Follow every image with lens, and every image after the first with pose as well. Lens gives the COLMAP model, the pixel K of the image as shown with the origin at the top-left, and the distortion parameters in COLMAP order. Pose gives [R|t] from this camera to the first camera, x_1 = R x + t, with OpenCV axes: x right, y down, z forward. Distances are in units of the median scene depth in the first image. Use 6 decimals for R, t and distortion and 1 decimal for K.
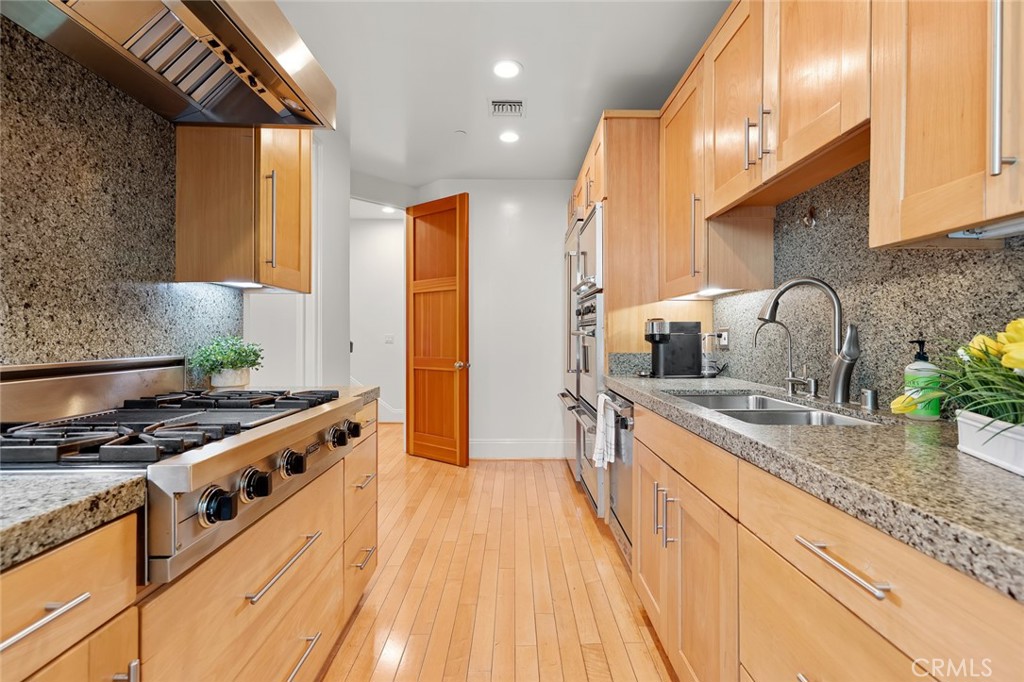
lens RADIAL K [[458.2, 0, 515.9], [0, 458.2, 335.6], [0, 0, 1]] dist [0.009105, -0.002717]
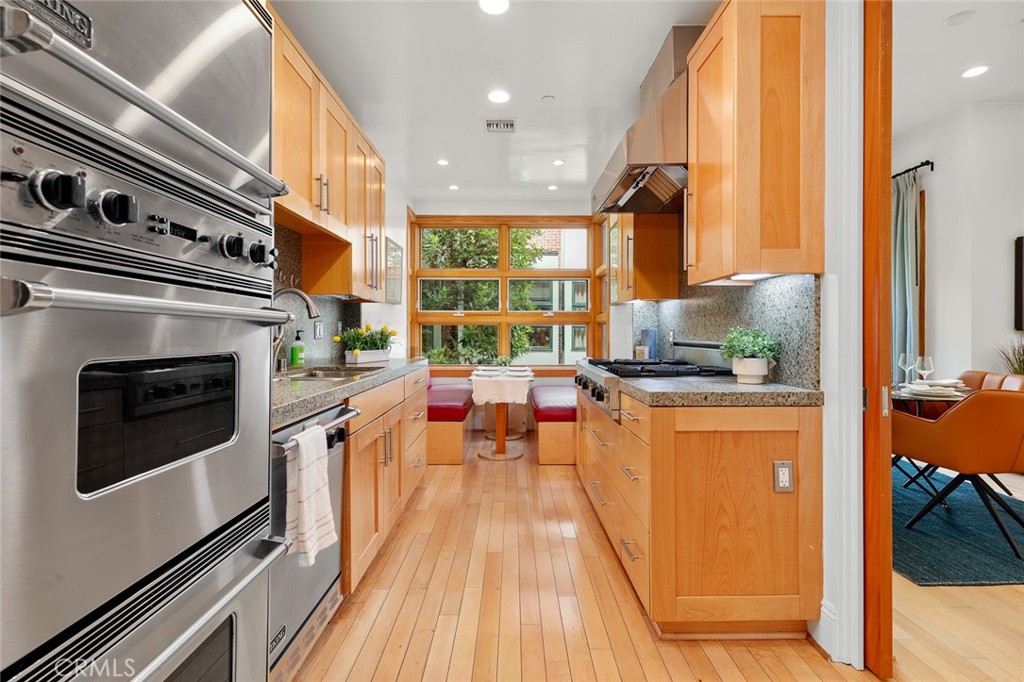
lens RADIAL K [[458.2, 0, 514.5], [0, 458.2, 333.9], [0, 0, 1]] dist [0.009105, -0.002717]
pose [[-0.999998, -0.000862, -0.001904, -0.072276], [-0.000867, 0.999996, 0.002732, 0.011518], [0.001902, 0.002733, -0.999994, 1.931303]]
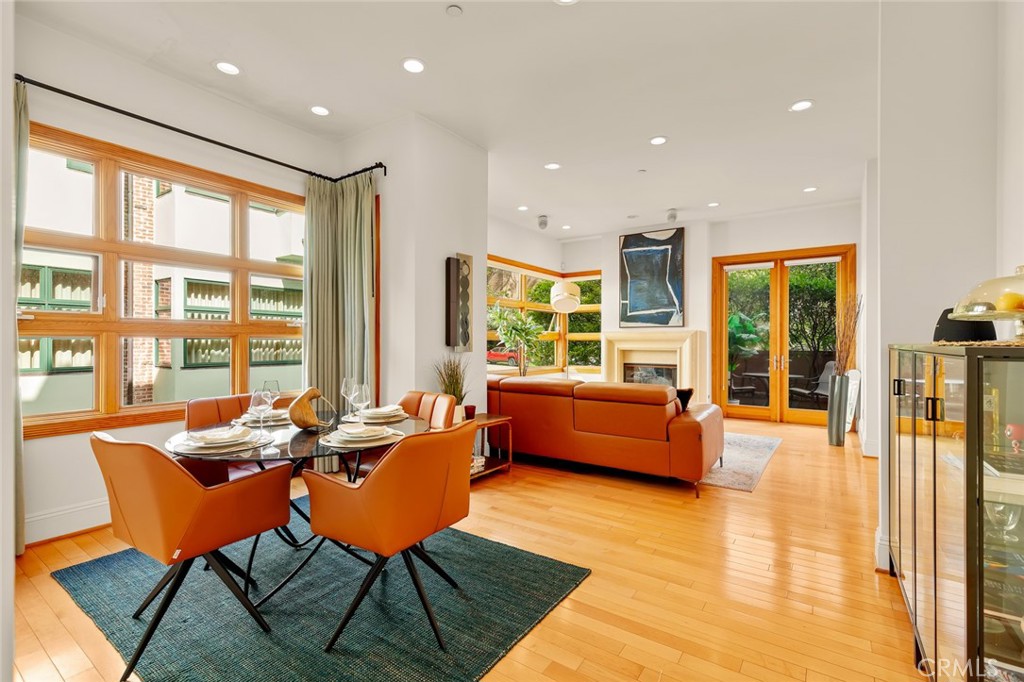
lens RADIAL K [[458.2, 0, 515.6], [0, 458.2, 342.0], [0, 0, 1]] dist [0.009105, -0.002717]
pose [[-0.567383, -0.000591, -0.823454, -0.693766], [-0.001188, 0.999999, 0.000100, -0.016970], [0.823453, 0.001035, -0.567383, 1.393210]]
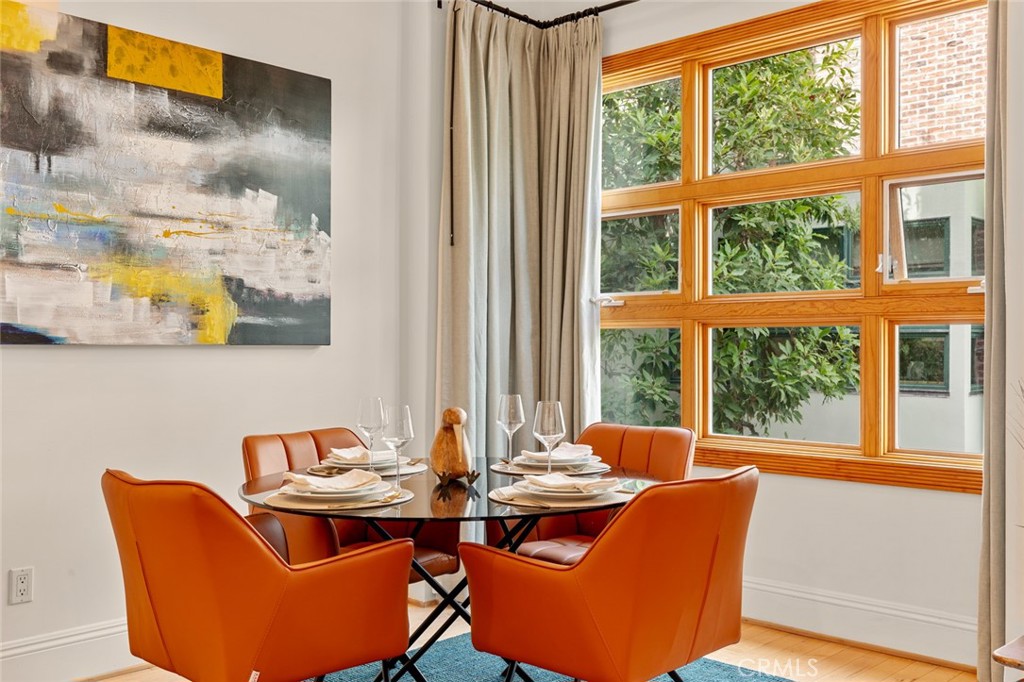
lens RADIAL K [[985.4, 0, 517.2], [0, 985.4, 344.5], [0, 0, 1]] dist [0.006899, 0.000000]
pose [[-0.716361, -0.001335, 0.697729, -2.455988], [-0.002396, 0.999997, -0.000546, 0.010349], [-0.697726, -0.002063, -0.716362, 1.244527]]
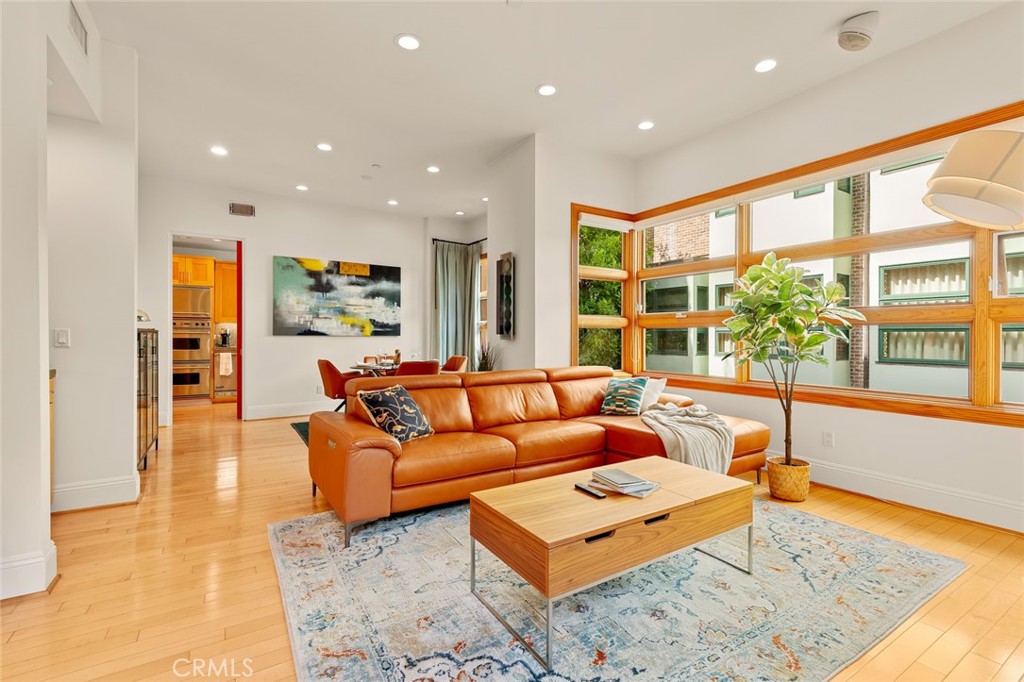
lens RADIAL K [[458.2, 0, 515.5], [0, 458.2, 336.3], [0, 0, 1]] dist [0.009105, -0.002717]
pose [[-0.533030, -0.001817, 0.846095, -4.367572], [-0.002365, 0.999997, 0.000658, 0.011132], [-0.846093, -0.001651, -0.533032, 1.234111]]
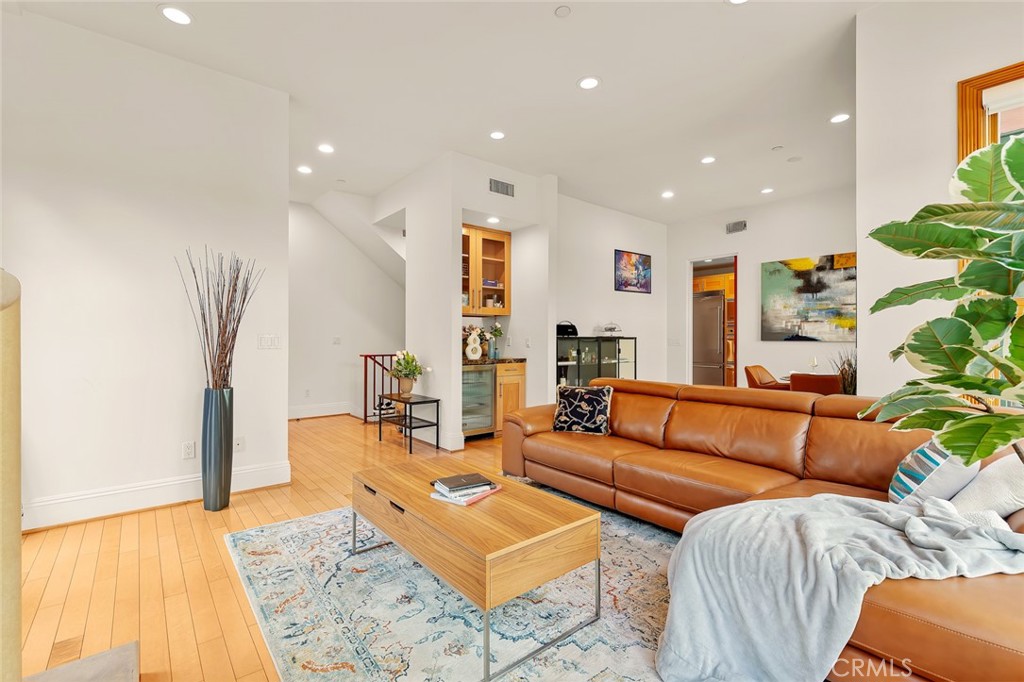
lens RADIAL K [[458.2, 0, 517.0], [0, 458.2, 338.8], [0, 0, 1]] dist [0.009105, -0.002717]
pose [[0.770169, 0.002845, 0.637833, -4.186892], [-0.003066, 0.999995, -0.000759, 0.003787], [-0.637832, -0.001371, 0.770174, -0.455567]]
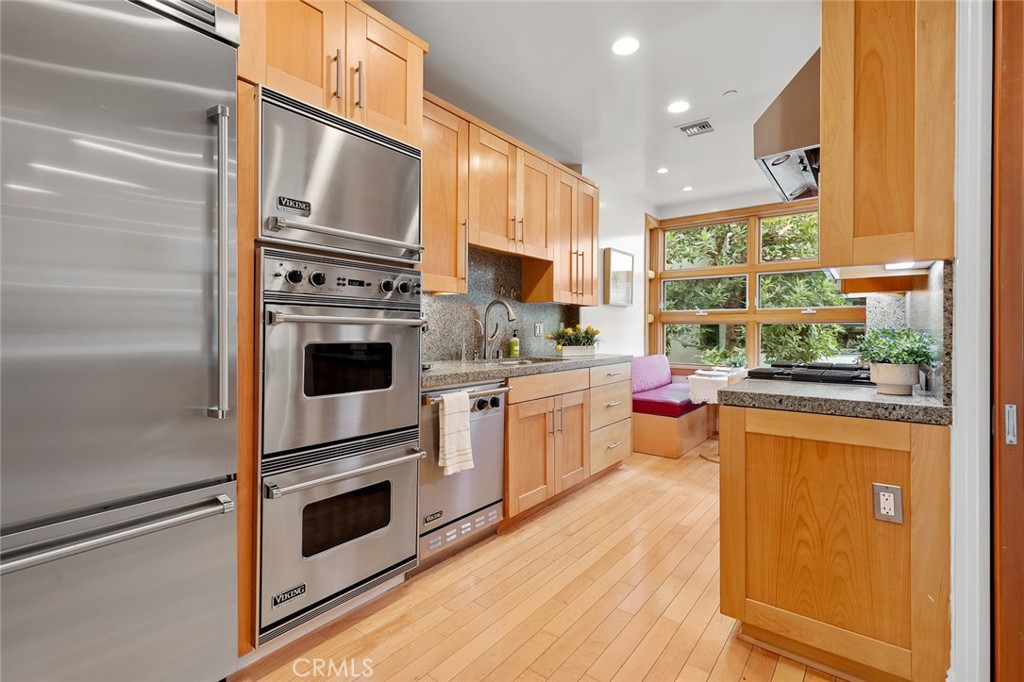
lens RADIAL K [[458.2, 0, 515.4], [0, 458.2, 333.5], [0, 0, 1]] dist [0.009105, -0.002717]
pose [[-0.784488, -0.007340, 0.620101, -0.559072], [-0.004651, 0.999971, 0.005952, 0.009854], [-0.620127, 0.001786, -0.784500, 2.010013]]
